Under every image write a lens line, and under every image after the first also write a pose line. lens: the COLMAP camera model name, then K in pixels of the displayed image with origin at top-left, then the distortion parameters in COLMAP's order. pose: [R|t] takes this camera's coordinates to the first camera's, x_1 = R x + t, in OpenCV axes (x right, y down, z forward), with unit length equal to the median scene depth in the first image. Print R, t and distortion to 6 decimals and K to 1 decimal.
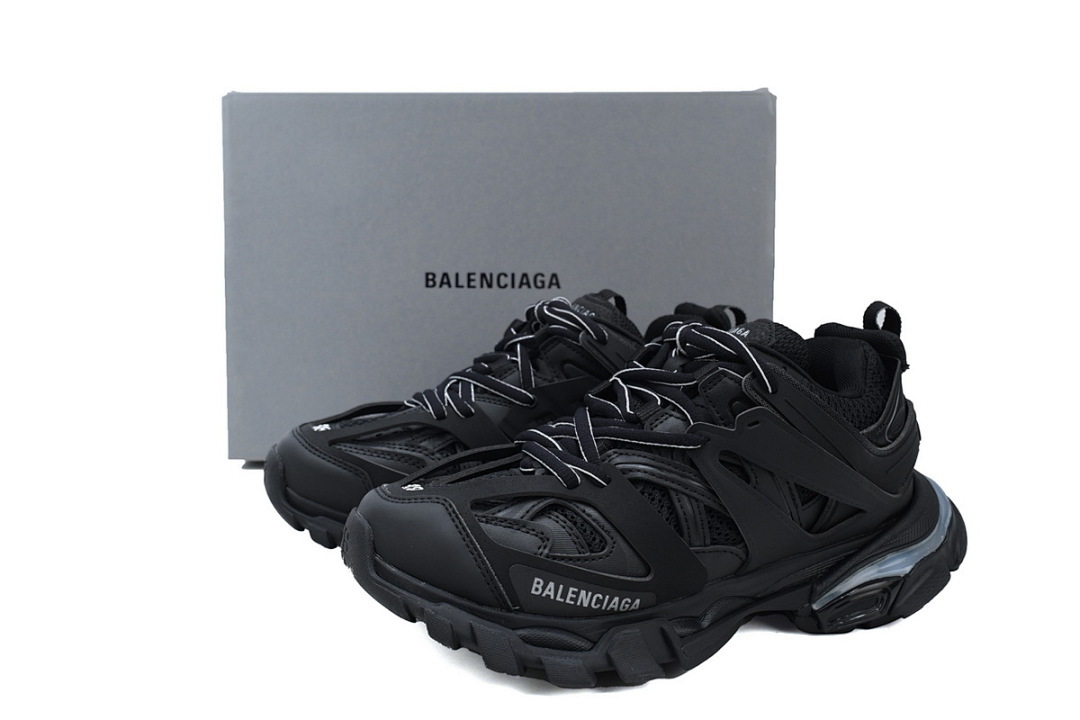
lens RADIAL K [[933.8, 0, 537.2], [0, 933.8, 360.1], [0, 0, 1]] dist [0.003521, -0.017982]
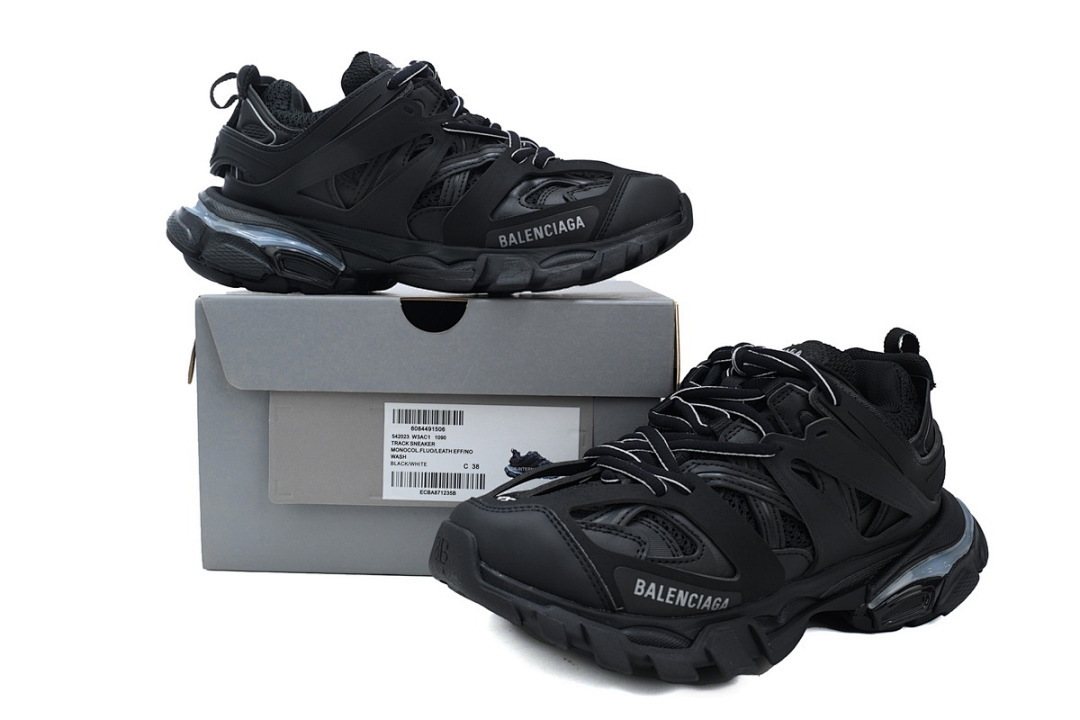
lens RADIAL K [[933.8, 0, 543.4], [0, 933.8, 360.9], [0, 0, 1]] dist [0.003521, -0.017982]
pose [[0.993539, 0.000113, 0.113493, -0.208945], [0.006341, 0.998382, -0.056505, 0.042556], [-0.113316, 0.056859, 0.991931, -0.042626]]
